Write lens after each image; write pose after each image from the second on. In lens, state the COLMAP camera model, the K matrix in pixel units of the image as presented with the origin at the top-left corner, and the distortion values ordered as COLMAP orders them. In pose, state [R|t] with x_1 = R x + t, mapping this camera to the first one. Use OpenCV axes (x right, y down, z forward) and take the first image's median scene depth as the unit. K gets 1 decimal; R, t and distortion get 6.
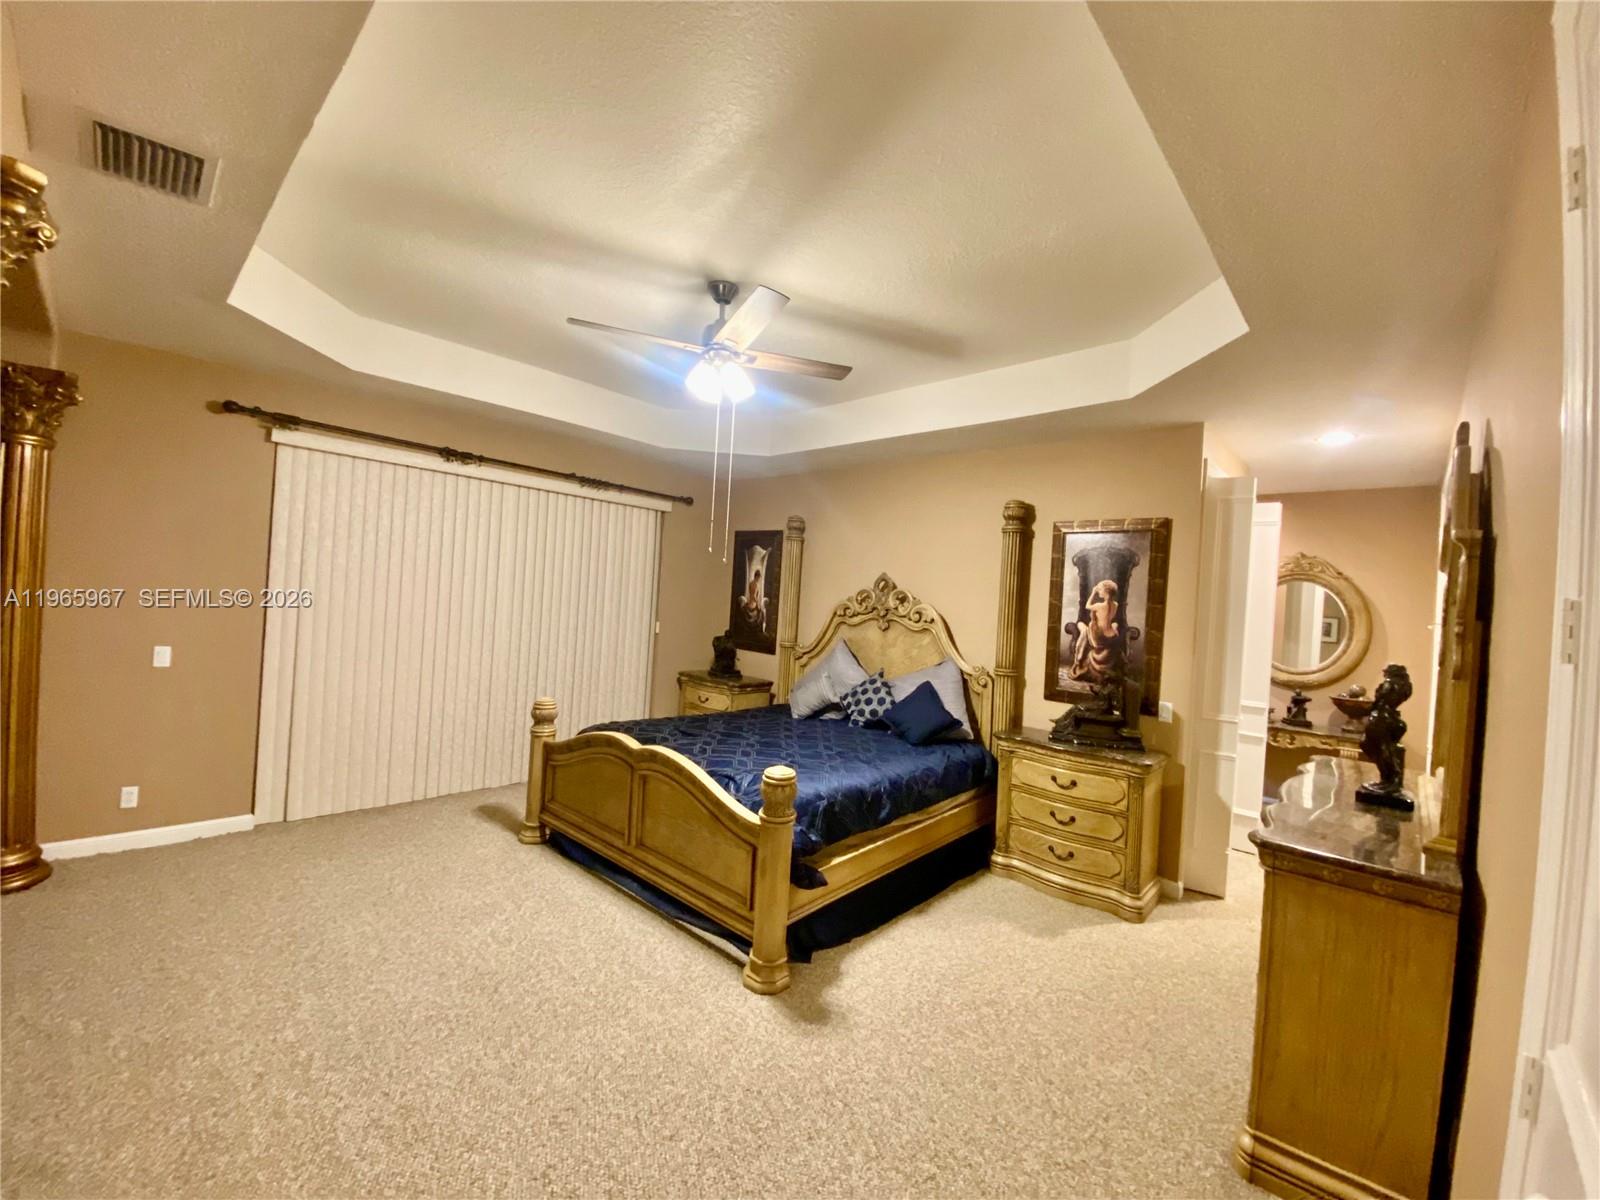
lens RADIAL K [[646.8, 0, 800.0], [0, 646.8, 600.0], [0, 0, 1]] dist [0.014693, -0.017780]
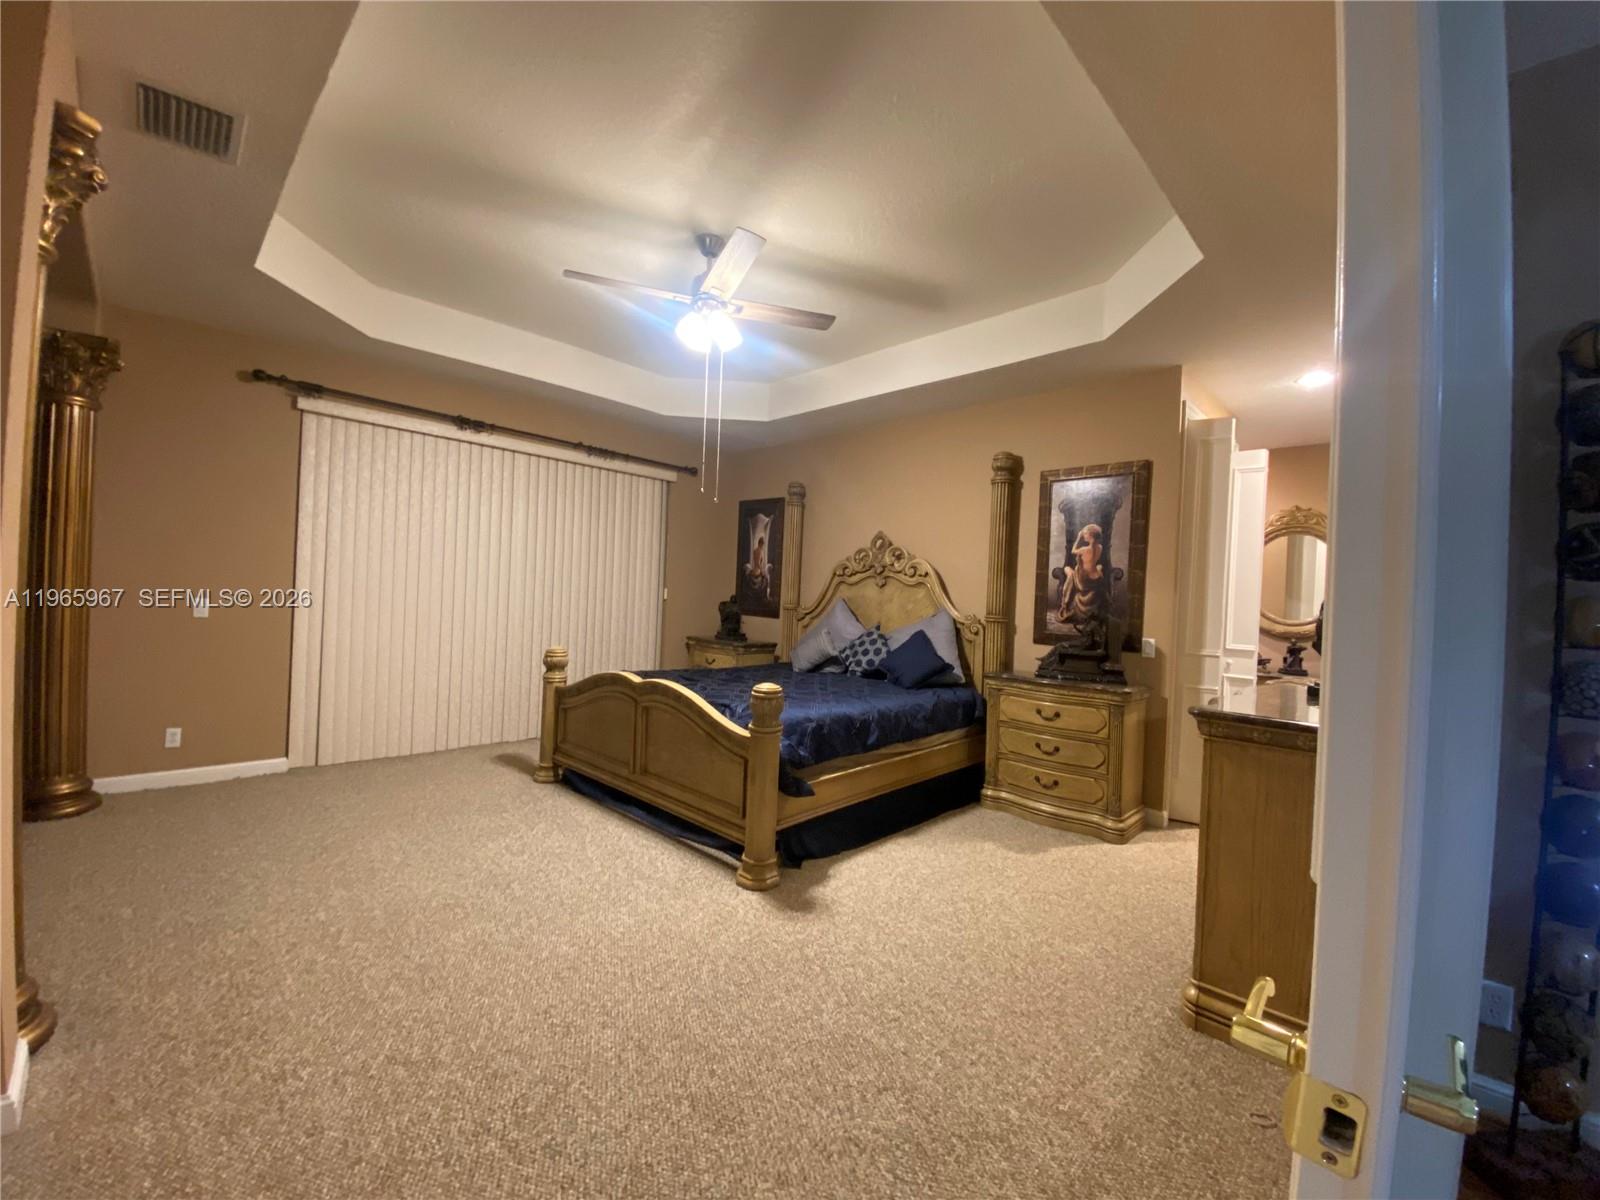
lens RADIAL K [[645.5, 0, 800.0], [0, 645.5, 600.0], [0, 0, 1]] dist [0.018253, -0.019562]
pose [[0.999436, -0.016945, -0.028998, 0.049234], [0.017096, 0.999842, 0.004967, 0.100739], [0.028909, -0.005460, 0.999567, -0.058449]]
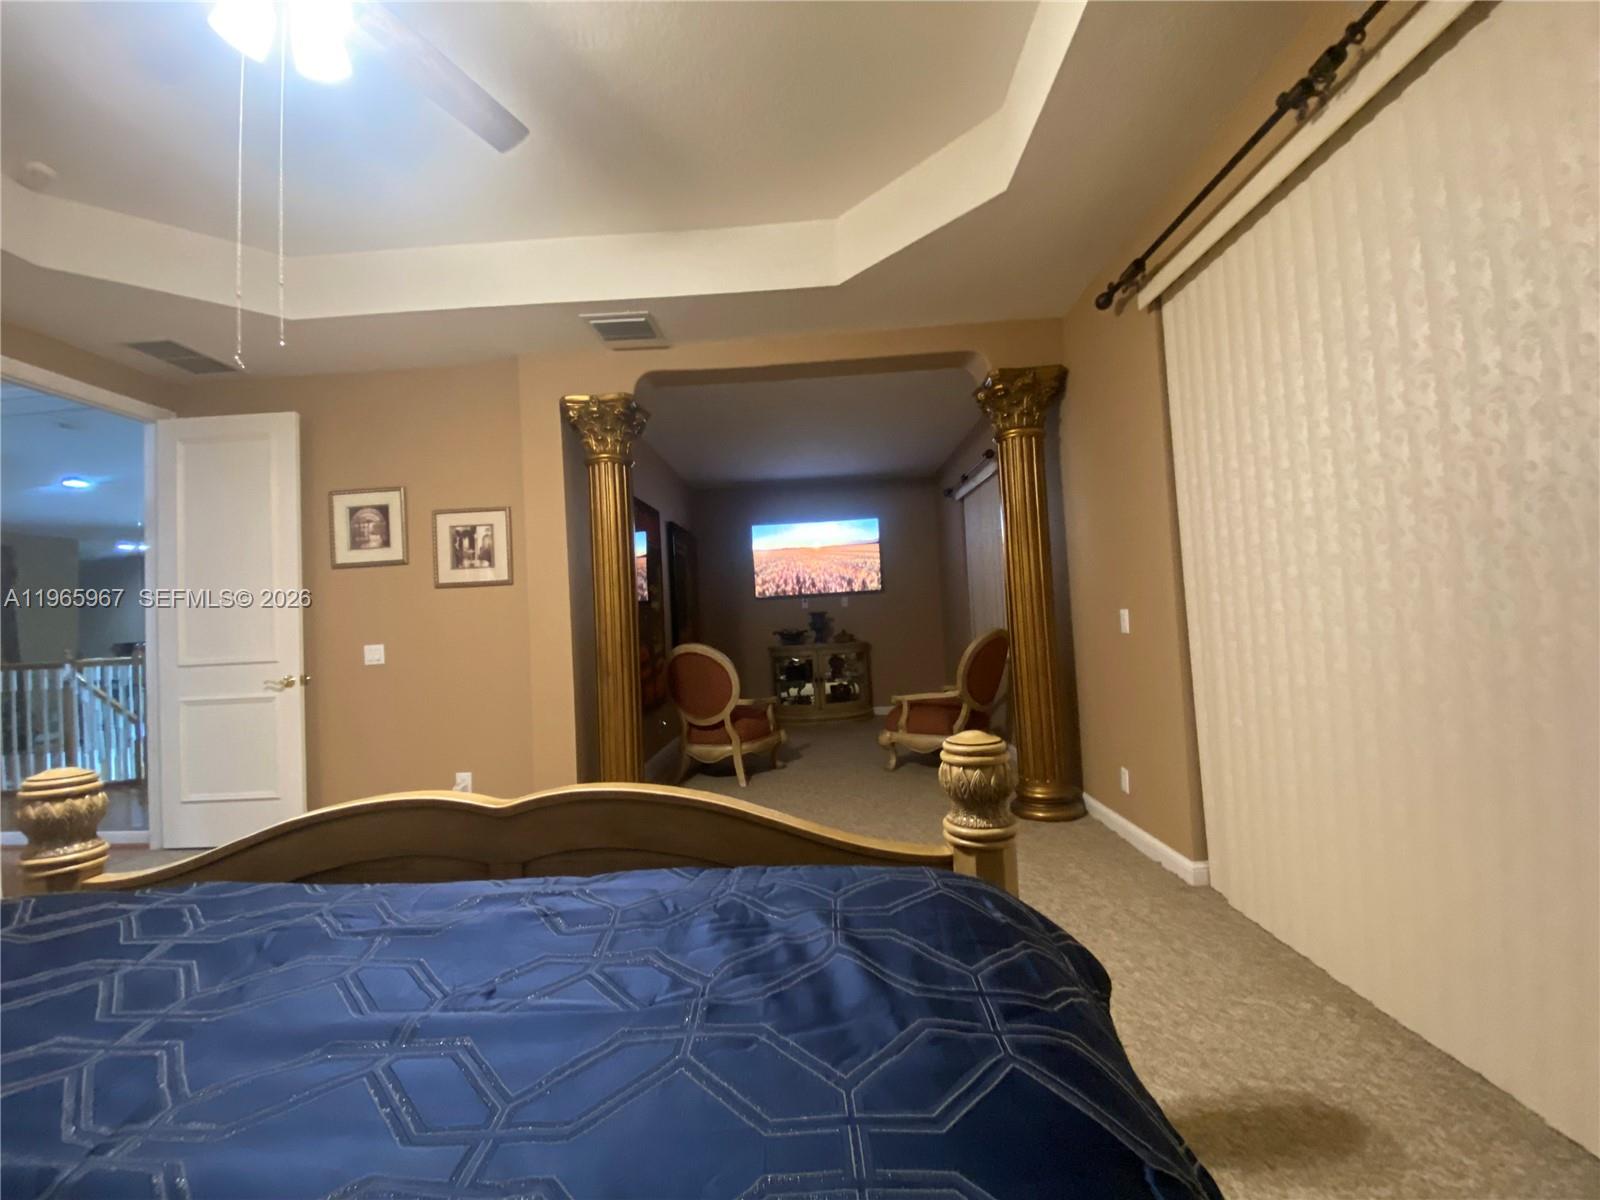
lens RADIAL K [[645.5, 0, 800.0], [0, 645.5, 600.0], [0, 0, 1]] dist [0.018253, -0.019562]
pose [[-0.744456, -0.037828, -0.666599, -0.122294], [0.009897, 0.997659, -0.067668, 0.132707], [0.667598, -0.056973, -0.742339, 1.603510]]
